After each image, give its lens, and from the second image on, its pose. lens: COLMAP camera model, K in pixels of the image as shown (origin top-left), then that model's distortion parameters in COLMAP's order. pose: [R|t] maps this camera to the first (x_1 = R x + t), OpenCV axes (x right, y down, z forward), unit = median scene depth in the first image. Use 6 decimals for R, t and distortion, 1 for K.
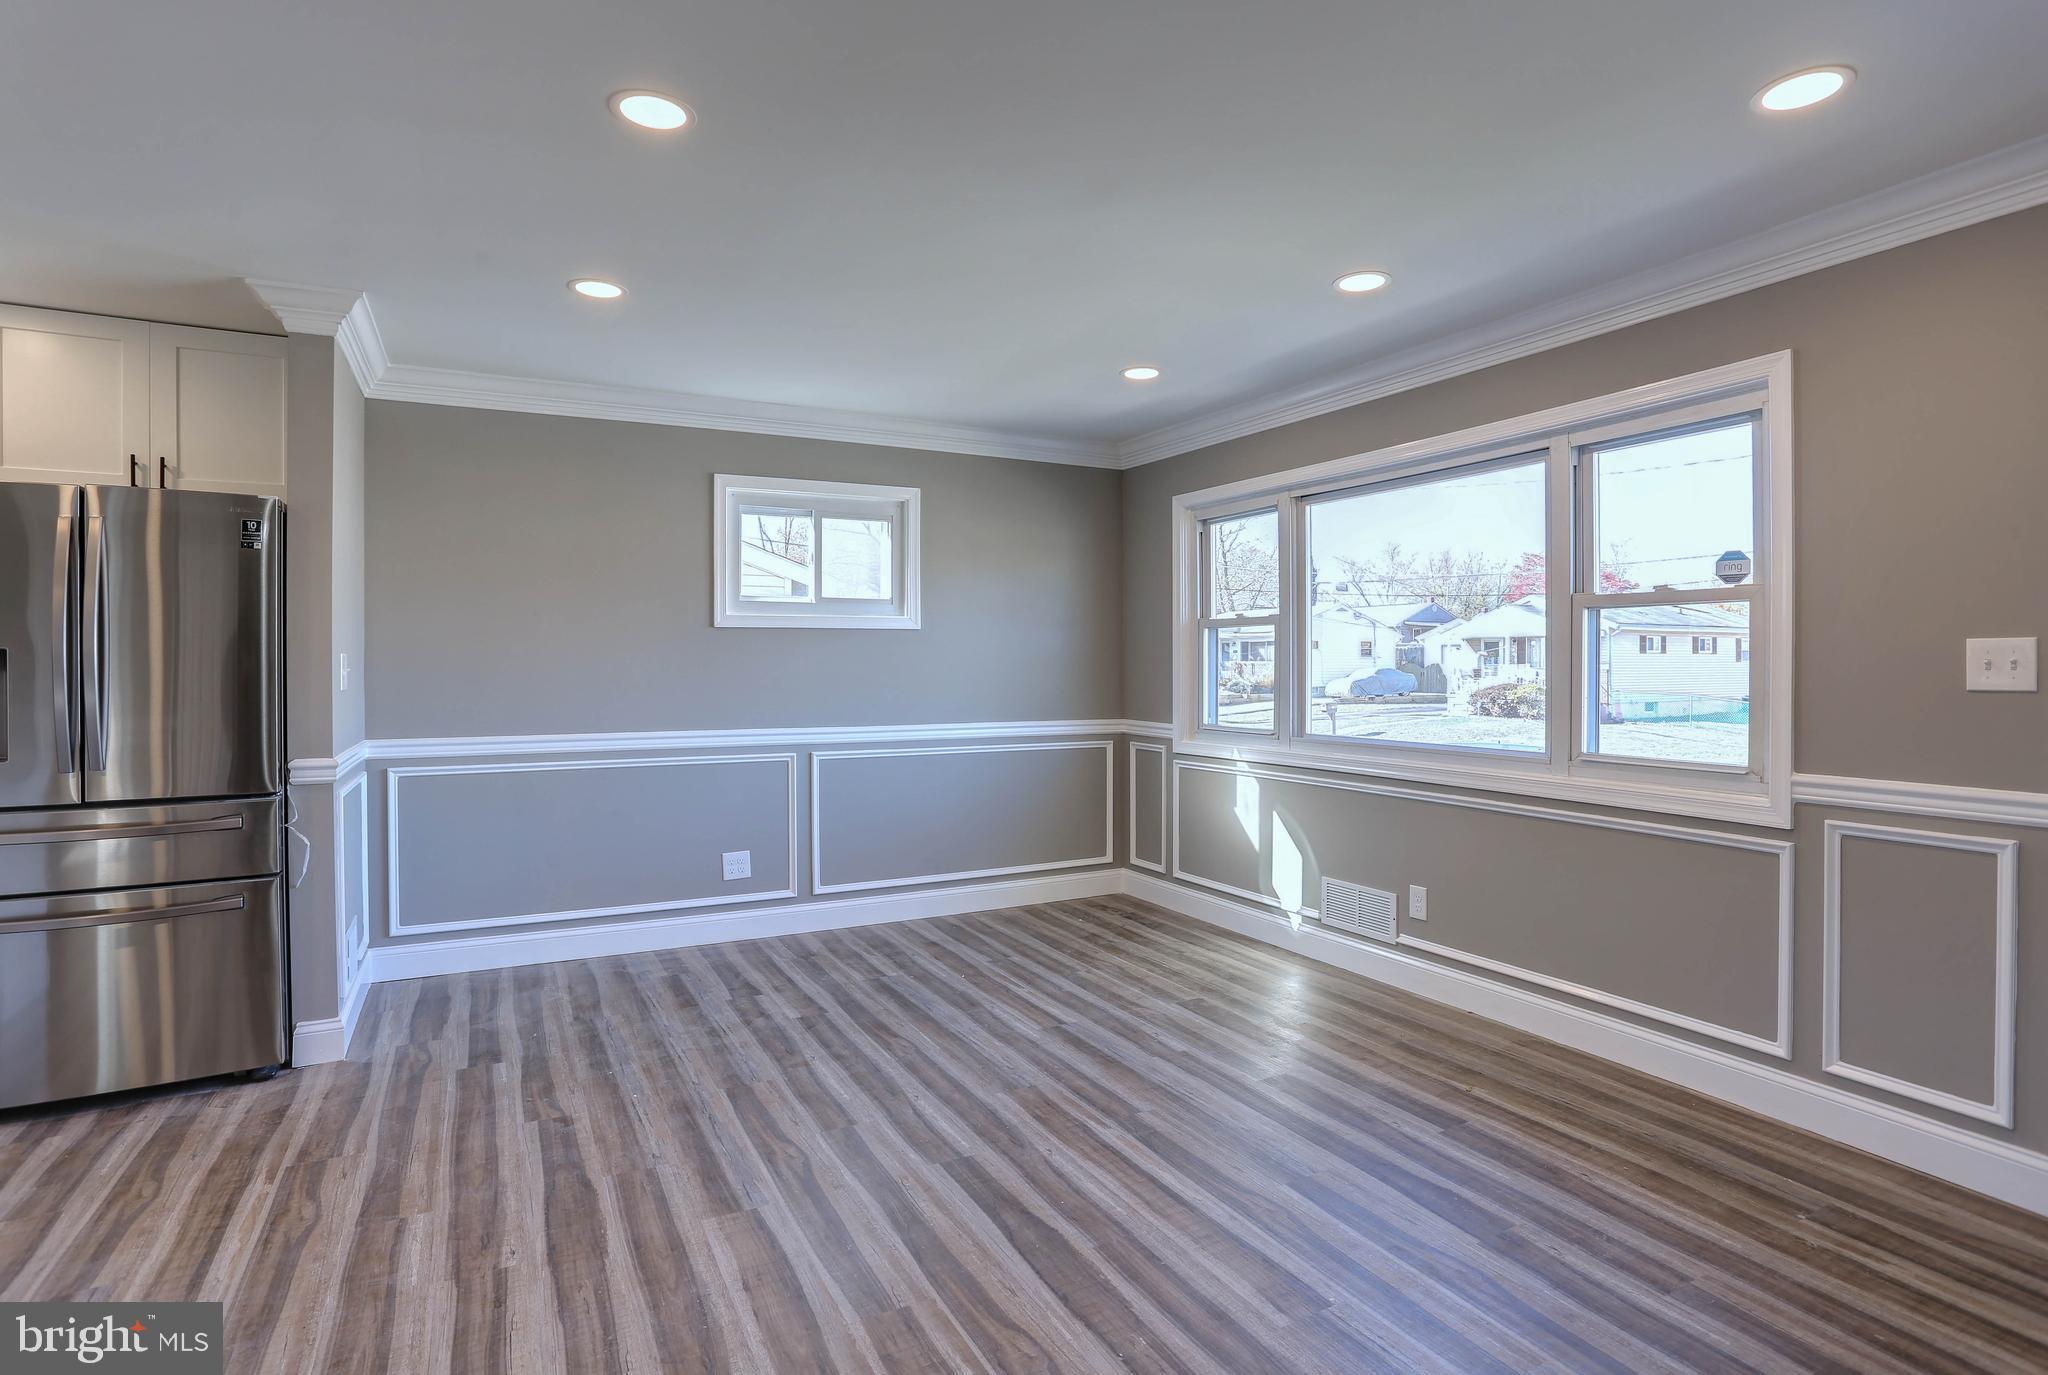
lens RADIAL K [[1028.6, 0, 1030.1], [0, 1028.6, 669.2], [0, 0, 1]] dist [-0.072962, 0.033823]
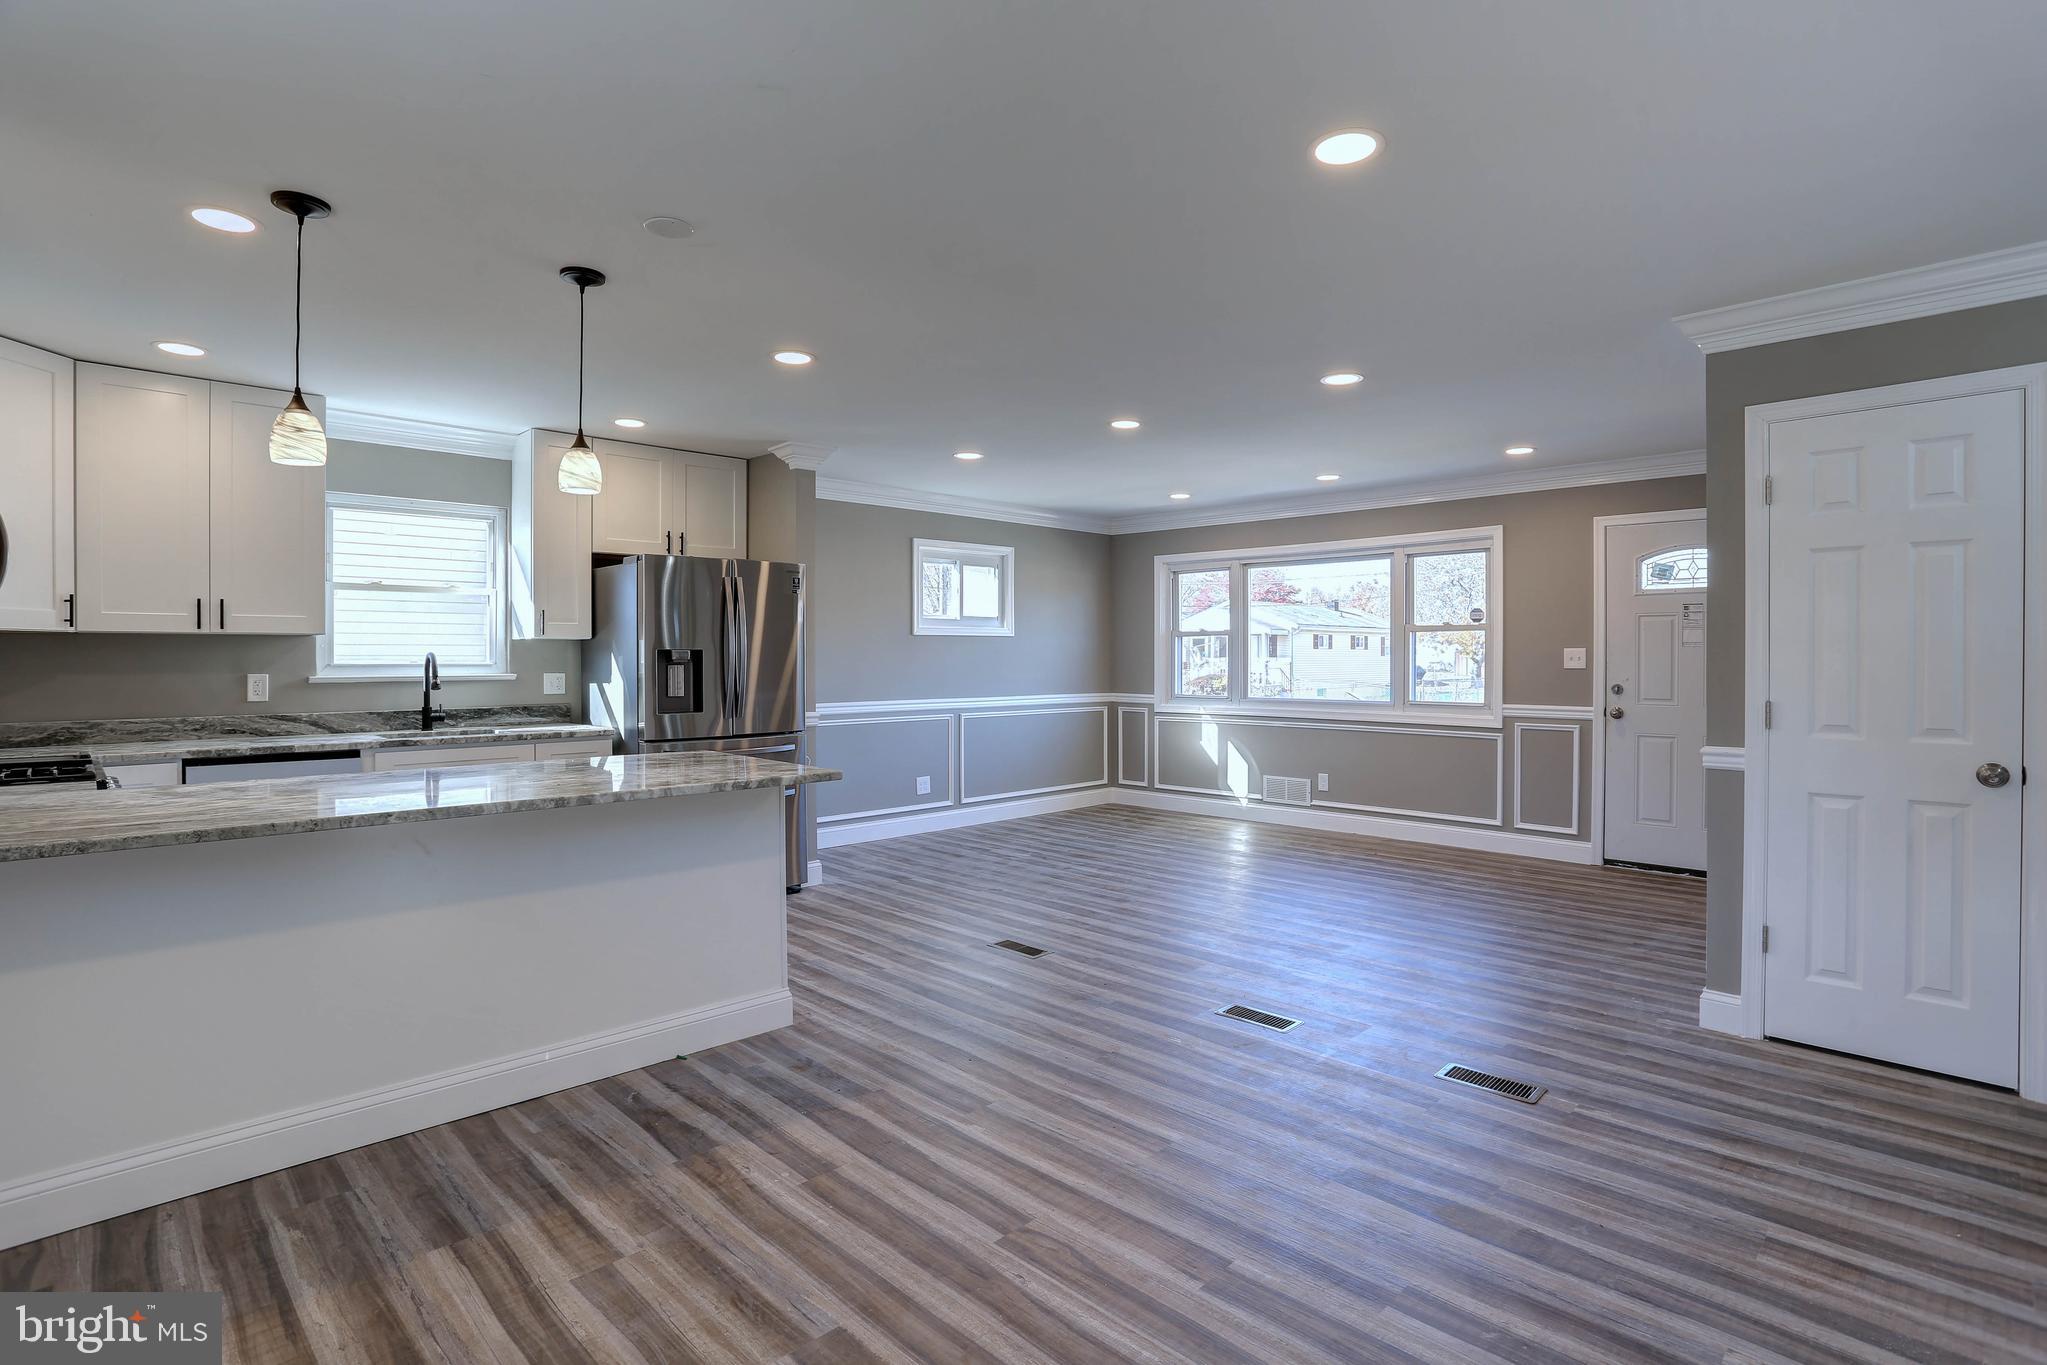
lens RADIAL K [[1014.9, 0, 1025.3], [0, 1014.9, 670.2], [0, 0, 1]] dist [-0.089593, 0.040640]
pose [[0.957777, -0.003859, 0.287486, -0.781148], [0.001718, 0.999969, 0.007698, 0.002212], [-0.287507, -0.006879, 0.957754, -0.733813]]
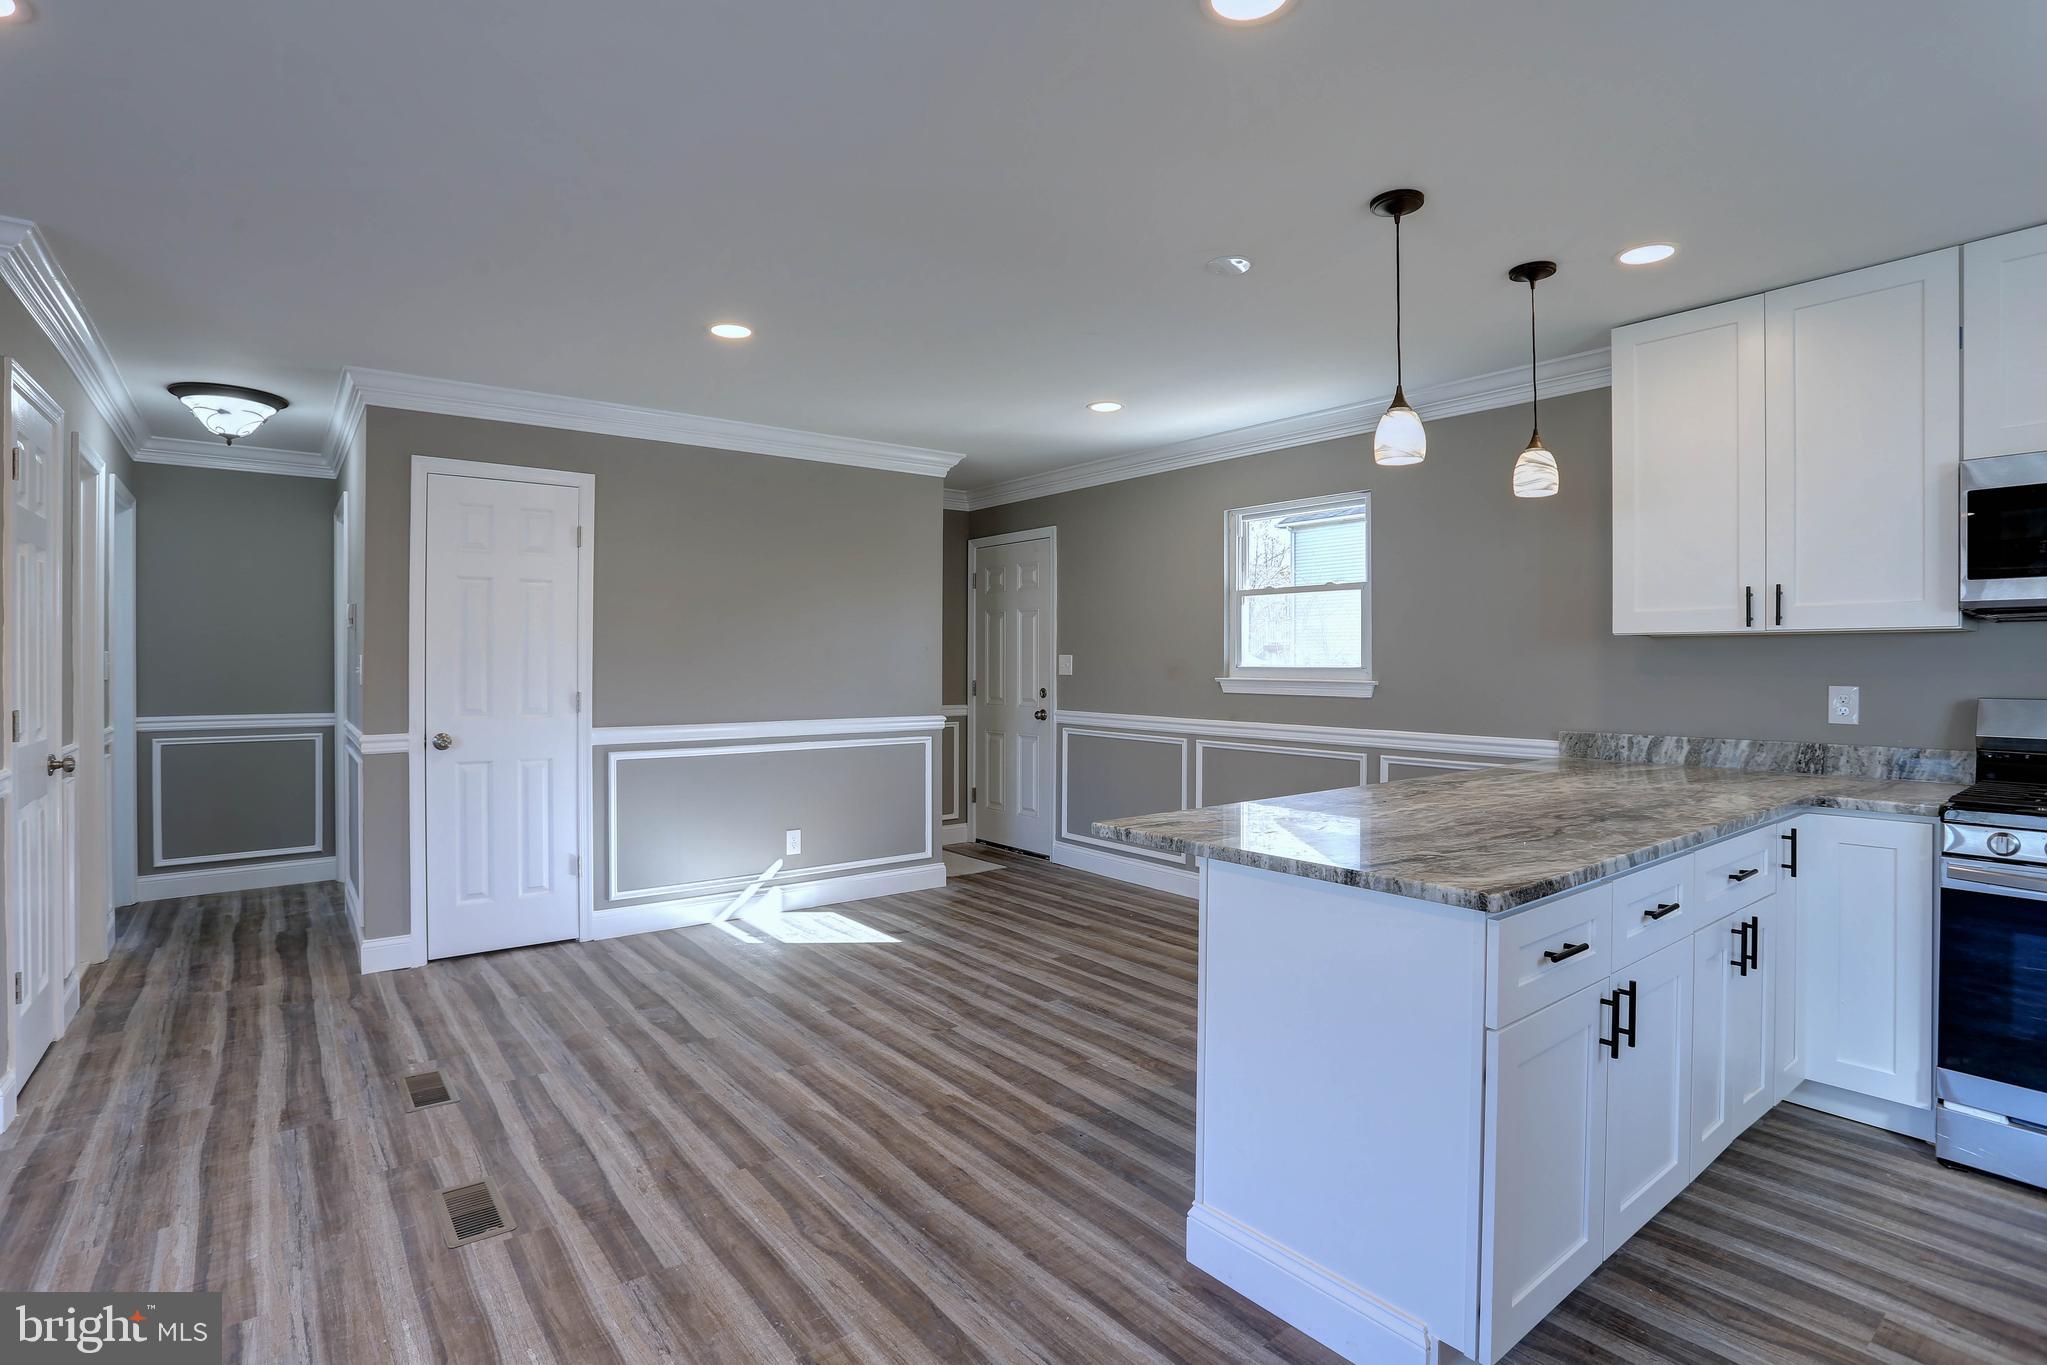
lens RADIAL K [[994.8, 0, 1026.7], [0, 994.8, 668.1], [0, 0, 1]] dist [-0.060993, 0.023053]
pose [[-0.984816, -0.001371, -0.173597, -0.514546], [-0.003339, 0.999933, 0.011041, -0.006127], [0.173571, 0.011453, -0.984755, 0.869540]]
